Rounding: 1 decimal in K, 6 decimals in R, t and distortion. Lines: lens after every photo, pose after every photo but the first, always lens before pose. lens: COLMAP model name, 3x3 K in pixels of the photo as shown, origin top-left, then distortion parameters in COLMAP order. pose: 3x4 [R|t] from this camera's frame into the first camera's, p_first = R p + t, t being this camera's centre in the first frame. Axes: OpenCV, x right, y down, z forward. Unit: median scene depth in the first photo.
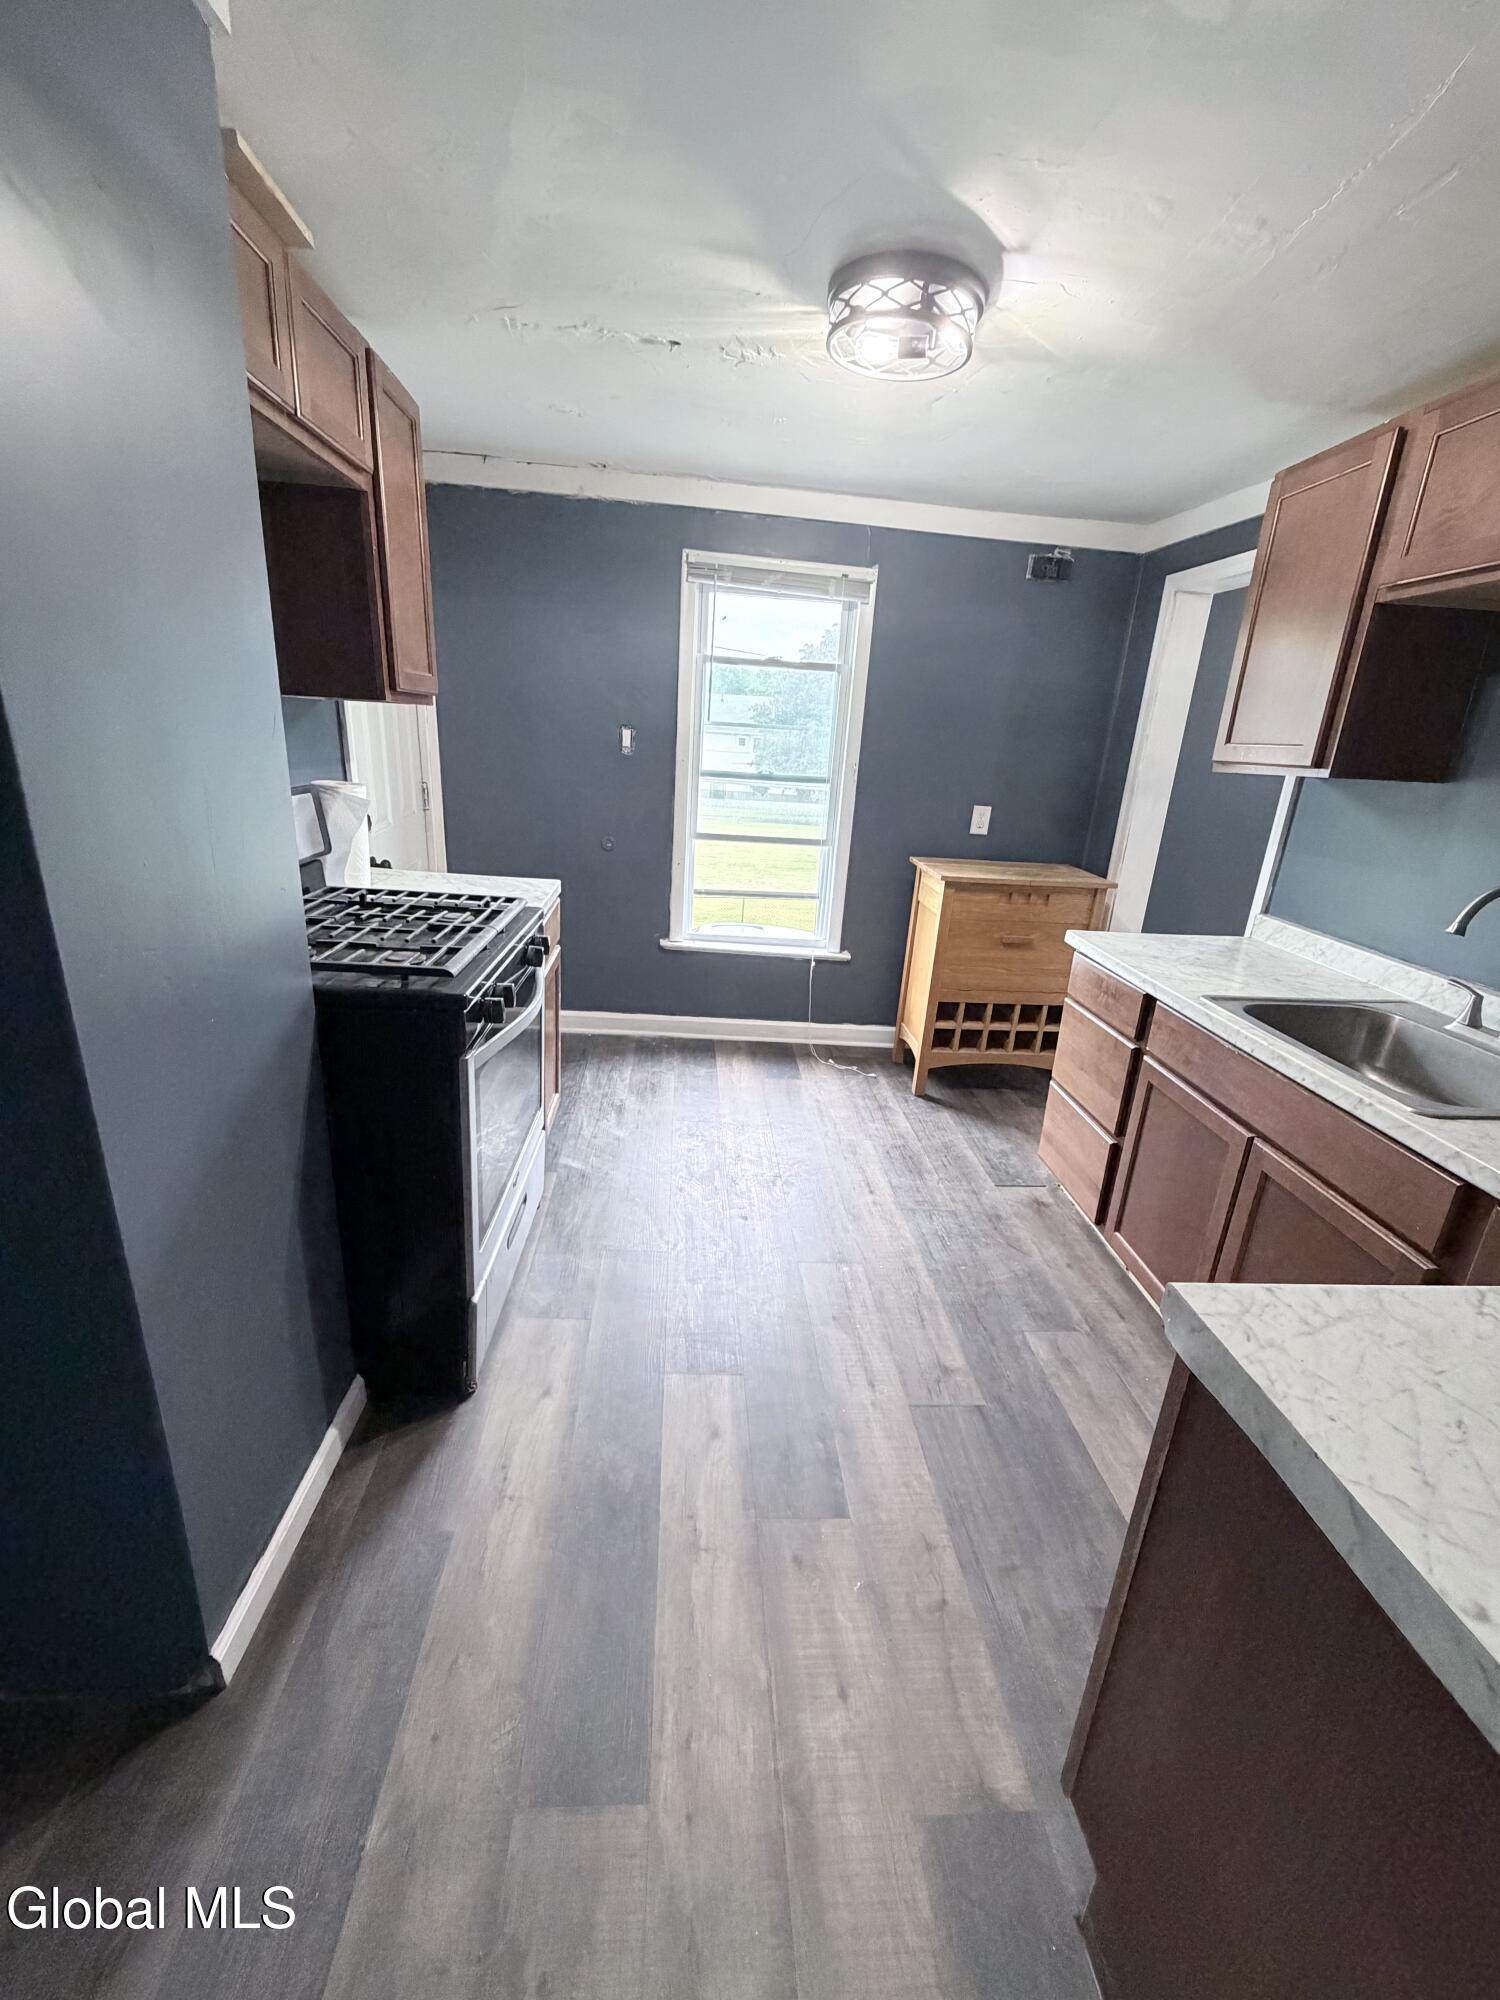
lens RADIAL K [[805.8, 0, 747.4], [0, 805.8, 989.2], [0, 0, 1]] dist [0.005594, -0.000053]
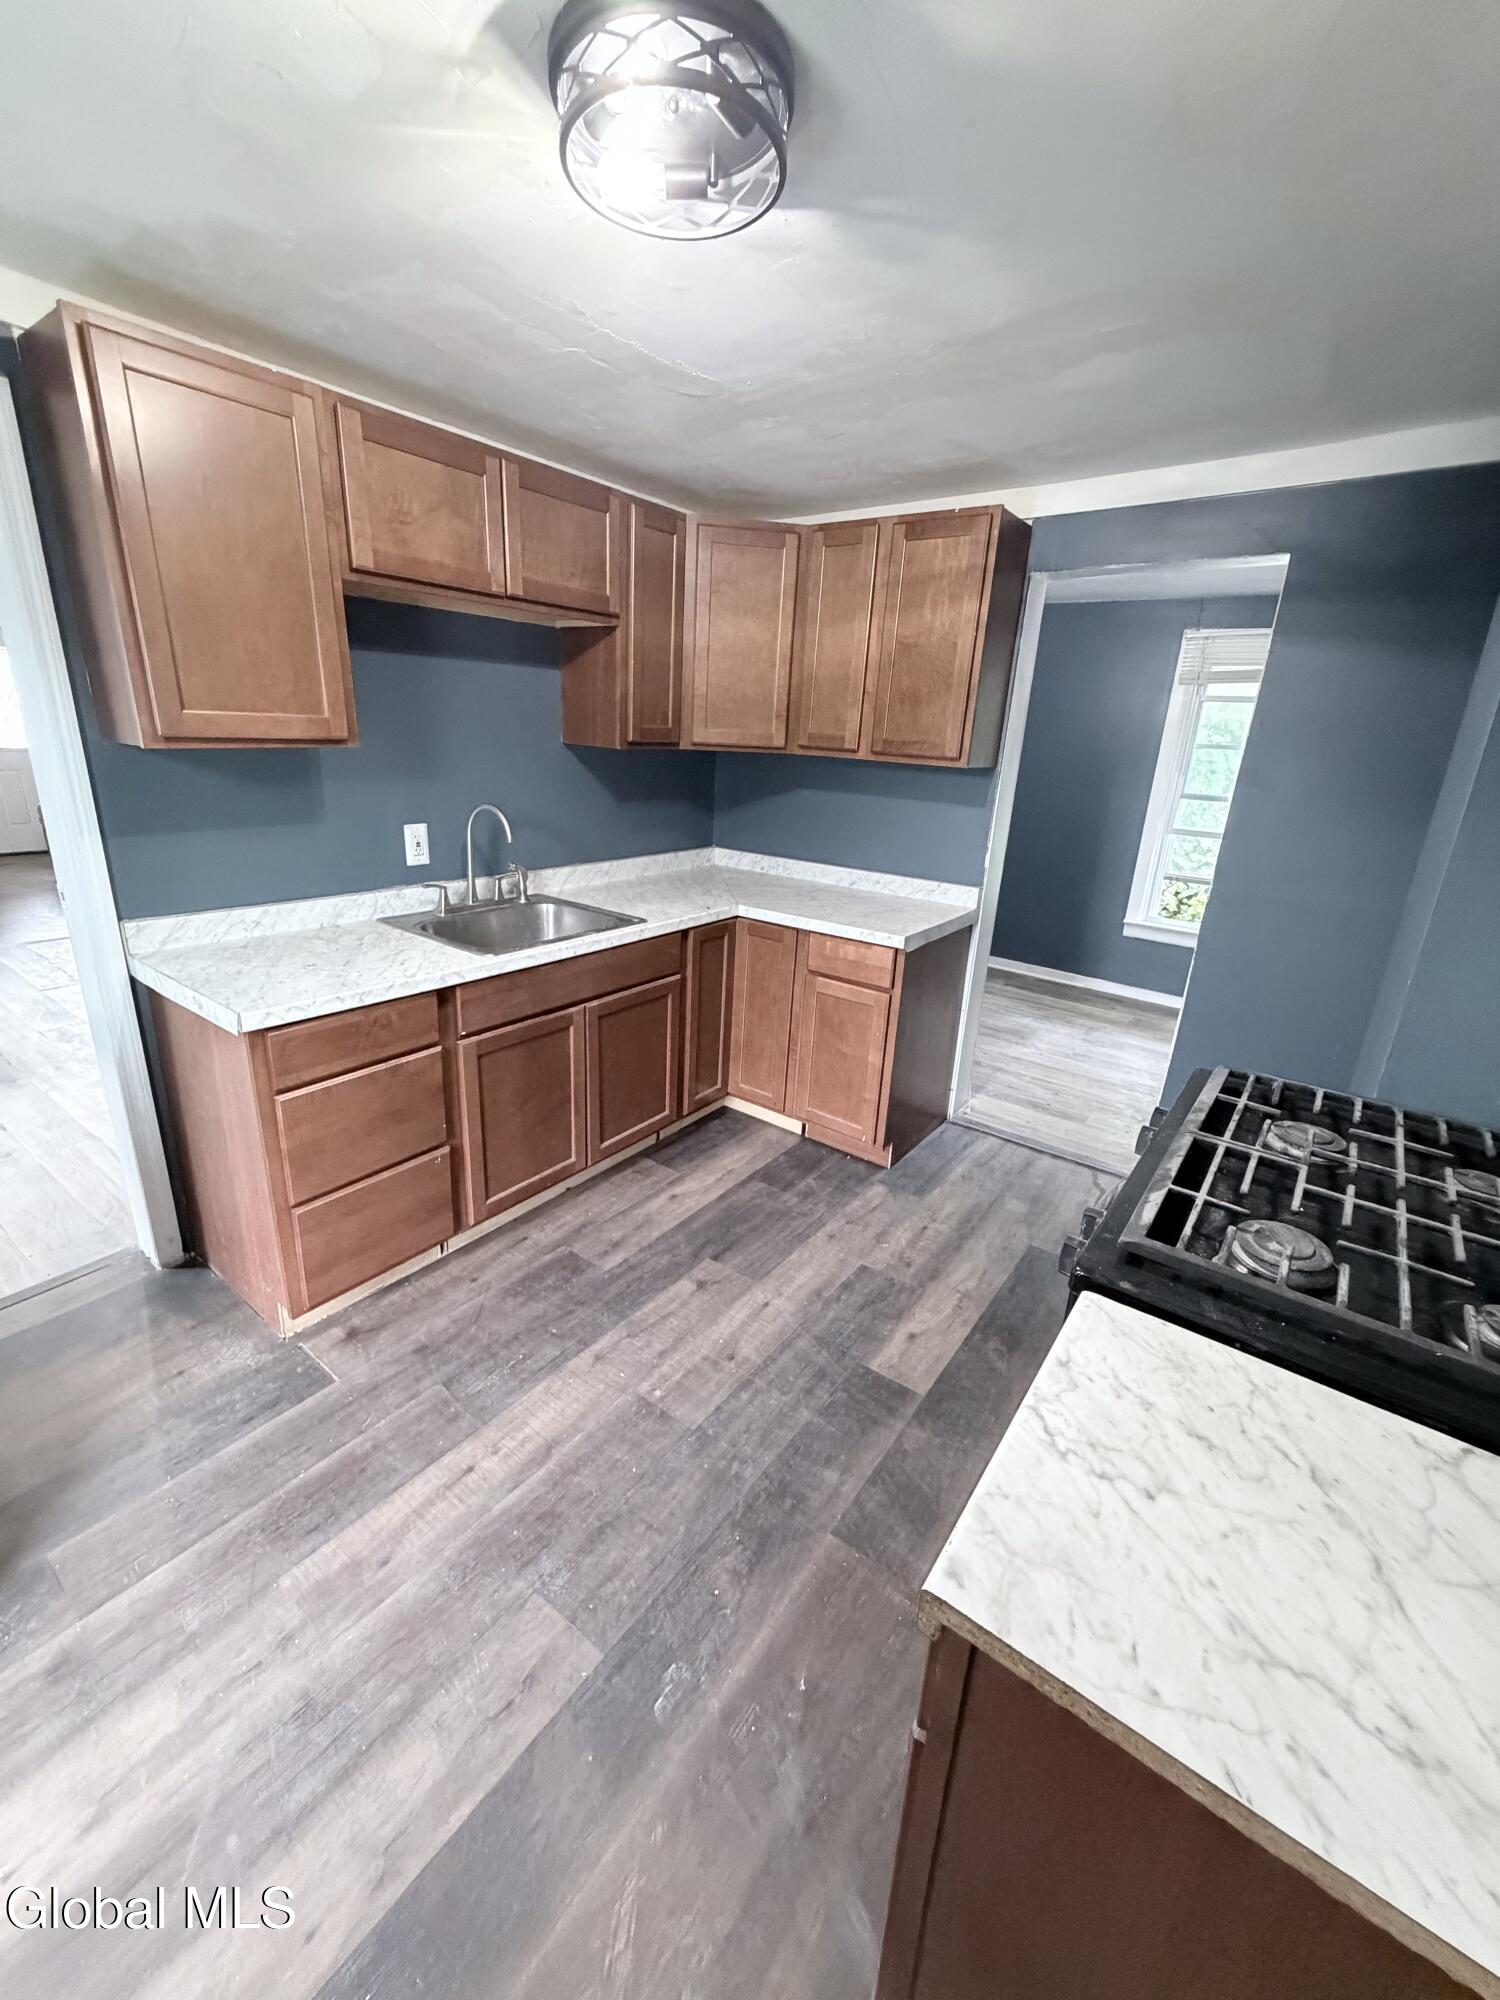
lens RADIAL K [[805.8, 0, 747.4], [0, 805.8, 989.2], [0, 0, 1]] dist [0.005594, -0.000053]
pose [[-0.754546, -0.293350, 0.587032, -0.311790], [0.109193, 0.825937, 0.553087, -0.444650], [-0.647099, 0.481429, -0.591175, 1.220049]]
